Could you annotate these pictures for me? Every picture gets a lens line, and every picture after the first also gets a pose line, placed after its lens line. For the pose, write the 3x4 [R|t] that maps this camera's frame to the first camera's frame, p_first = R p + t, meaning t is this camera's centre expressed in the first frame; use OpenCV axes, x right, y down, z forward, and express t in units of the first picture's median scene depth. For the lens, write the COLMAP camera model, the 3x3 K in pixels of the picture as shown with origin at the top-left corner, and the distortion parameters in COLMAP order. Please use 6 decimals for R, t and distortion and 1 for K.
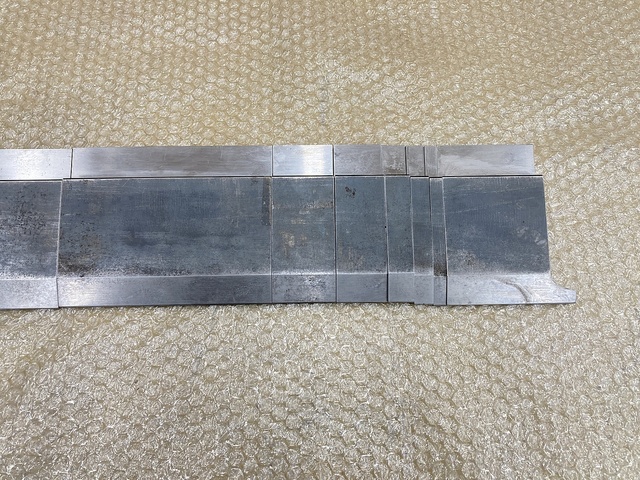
lens RADIAL K [[462.5, 0, 319.3], [0, 462.5, 254.0], [0, 0, 1]] dist [0.006009, -0.001479]
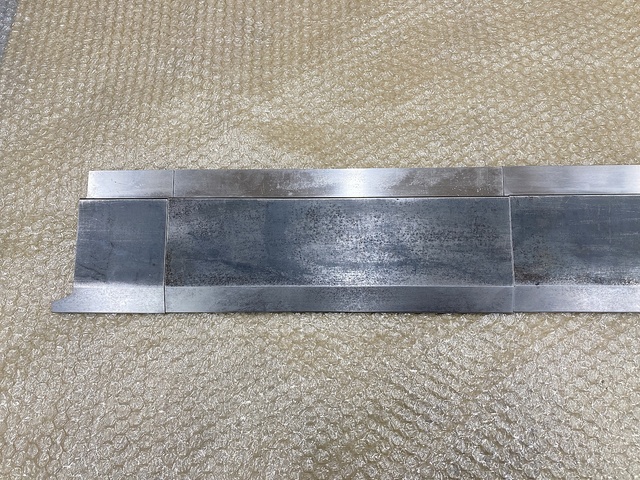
lens RADIAL K [[462.5, 0, 319.3], [0, 462.5, 254.0], [0, 0, 1]] dist [0.006009, -0.001479]
pose [[0.998908, 0.012506, -0.045011, -0.969615], [-0.012103, 0.999884, 0.009200, -0.027739], [0.045121, -0.008645, 0.998944, -0.125785]]
